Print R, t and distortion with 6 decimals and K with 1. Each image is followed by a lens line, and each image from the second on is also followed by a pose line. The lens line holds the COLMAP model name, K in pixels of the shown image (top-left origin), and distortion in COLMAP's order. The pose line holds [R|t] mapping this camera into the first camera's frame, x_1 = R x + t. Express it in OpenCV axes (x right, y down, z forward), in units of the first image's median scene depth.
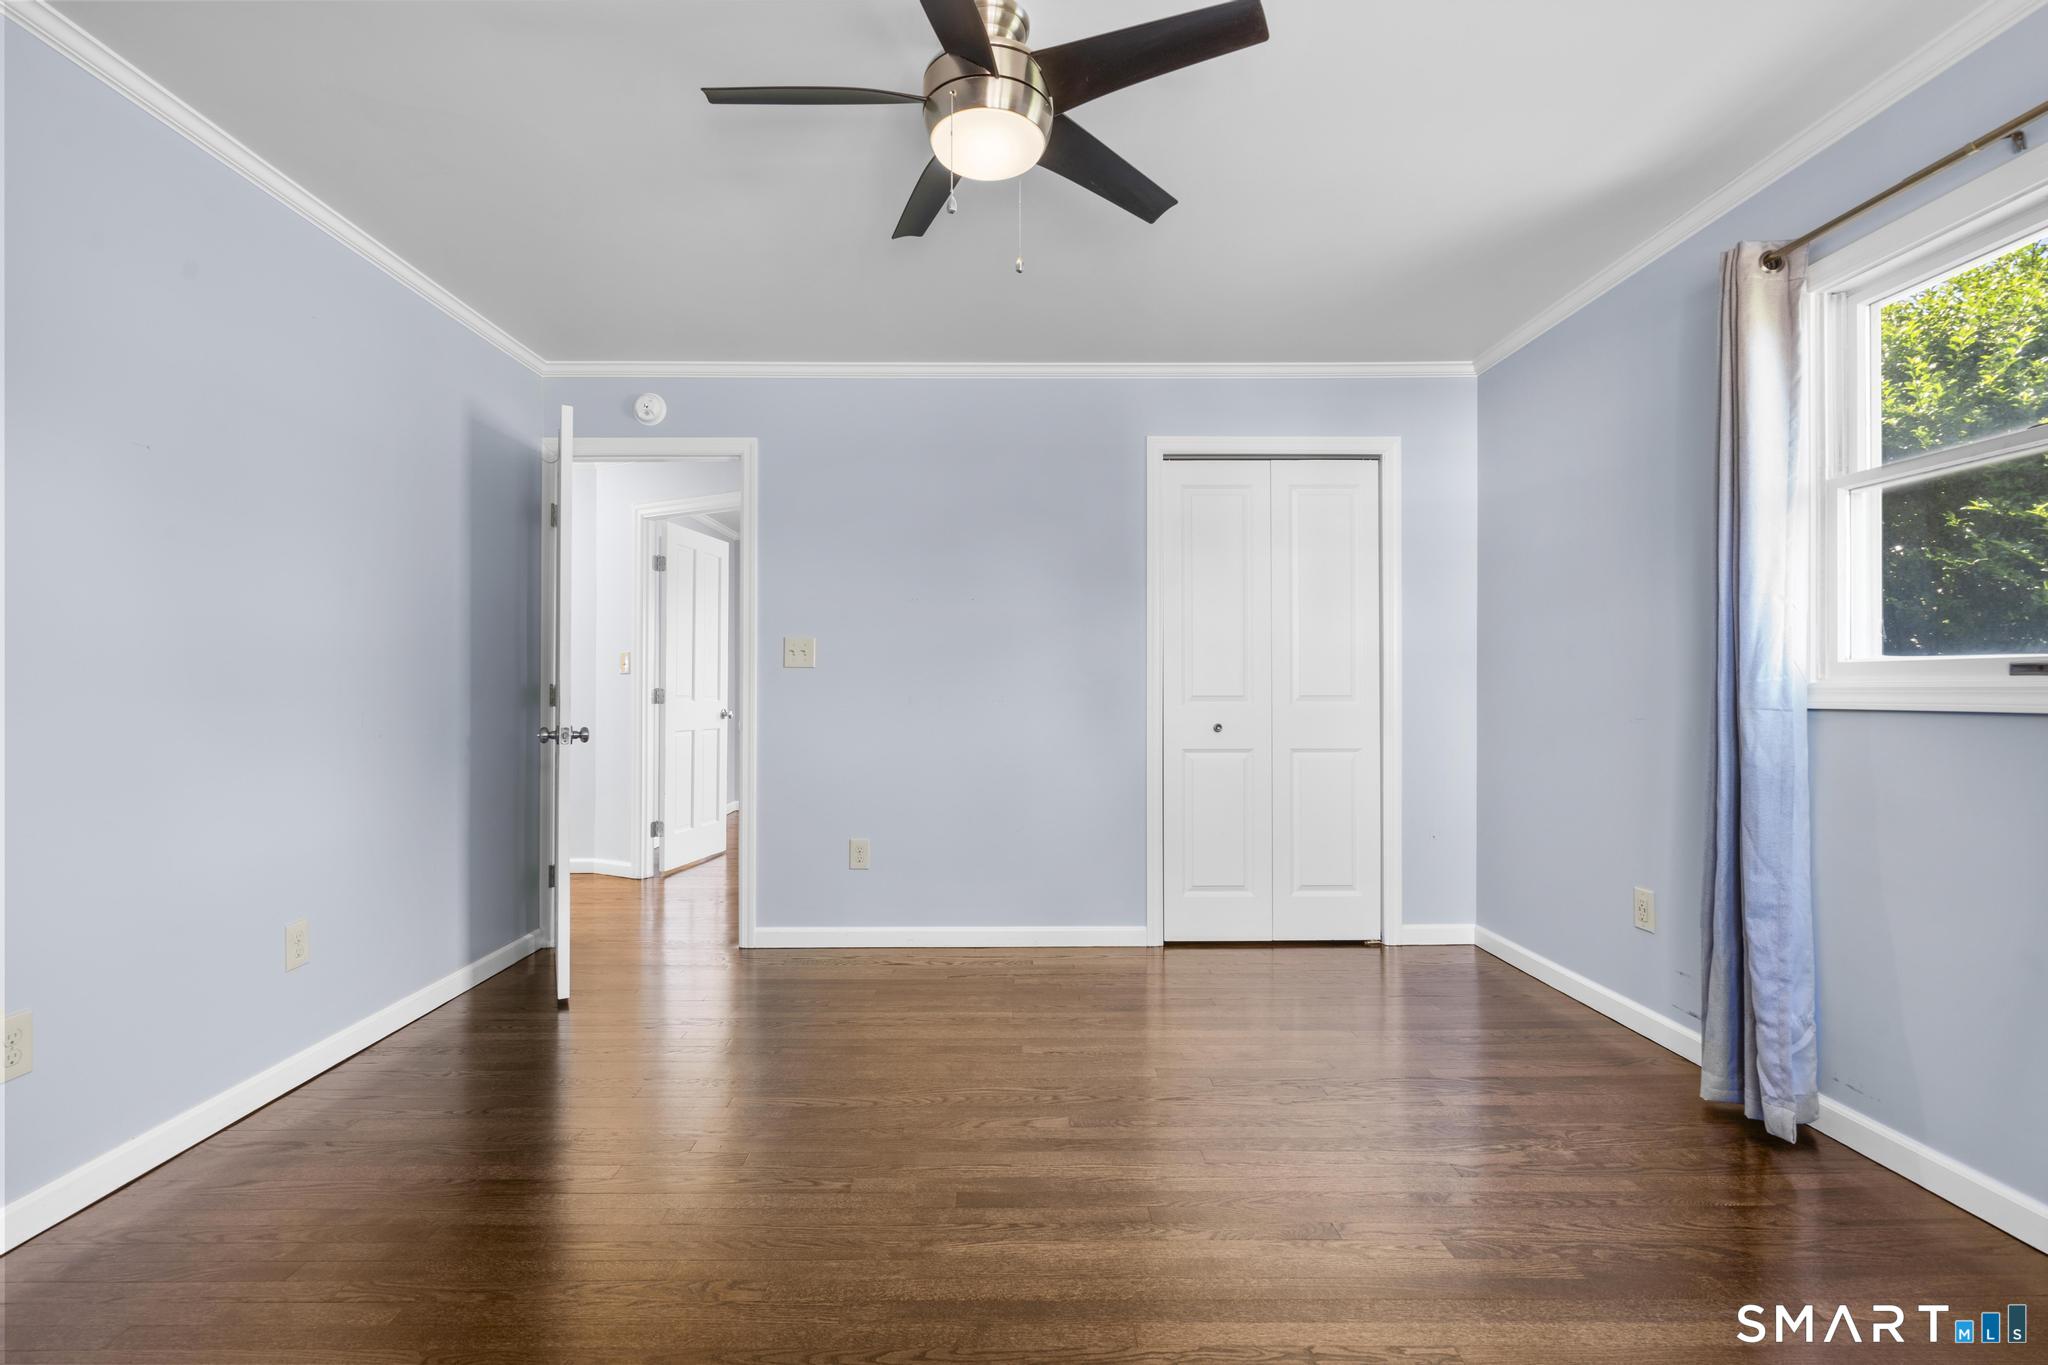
lens RADIAL K [[919.1, 0, 1004.4], [0, 919.1, 684.6], [0, 0, 1]] dist [-0.011071, 0.005317]
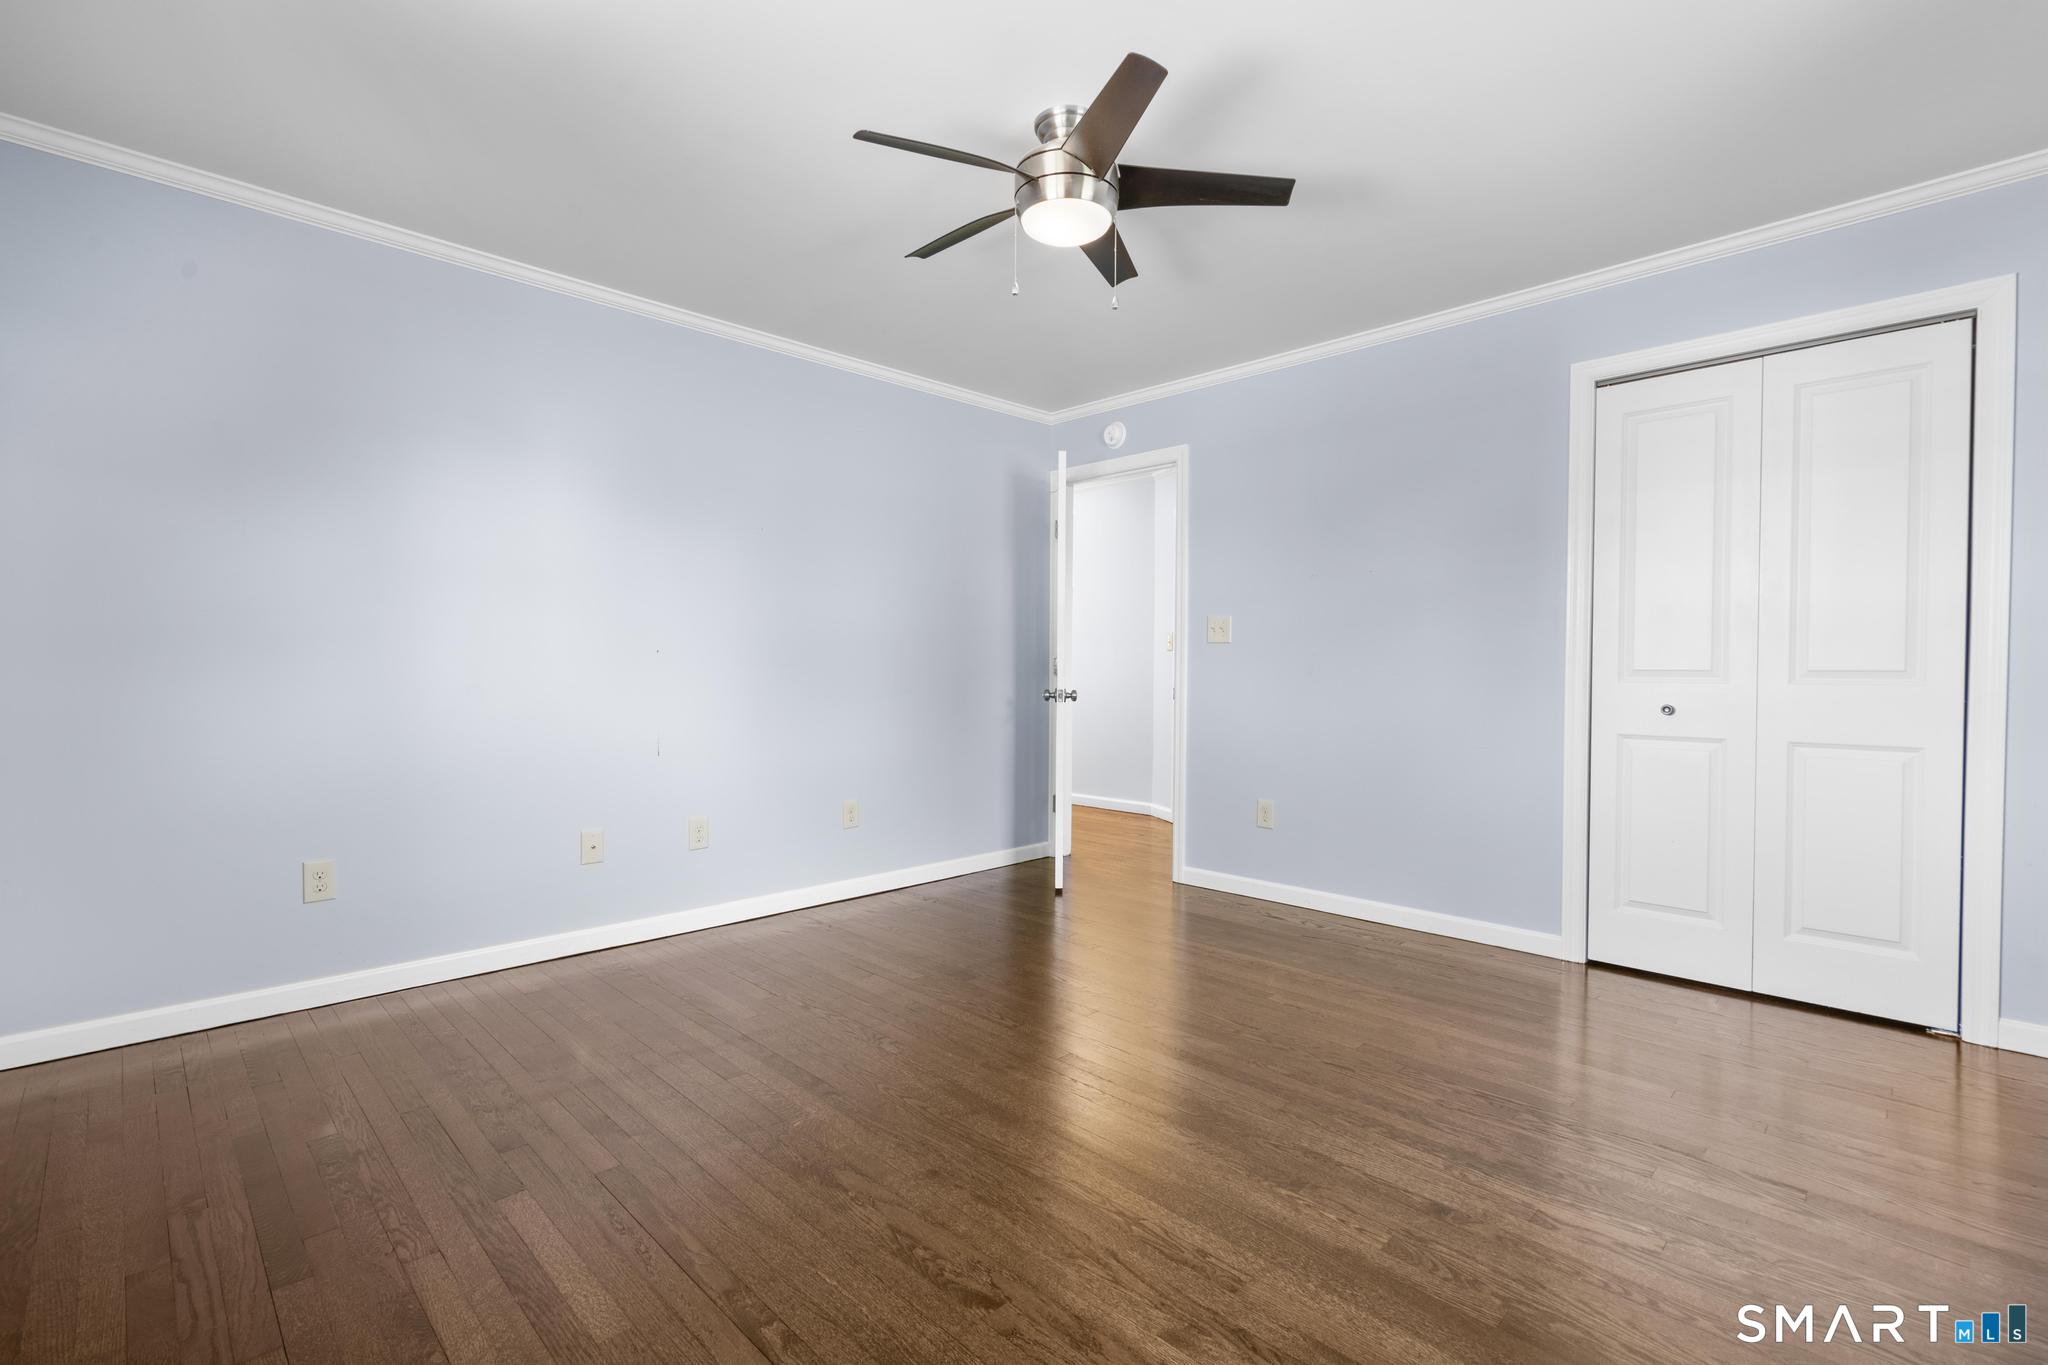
lens RADIAL K [[920.1, 0, 1010.1], [0, 920.1, 683.6], [0, 0, 1]] dist [0.002296, -0.000088]
pose [[0.699747, 0.016595, -0.714198, 0.410620], [-0.001029, 0.999753, 0.022222, 0.006725], [0.714390, -0.014815, 0.699591, 0.027193]]
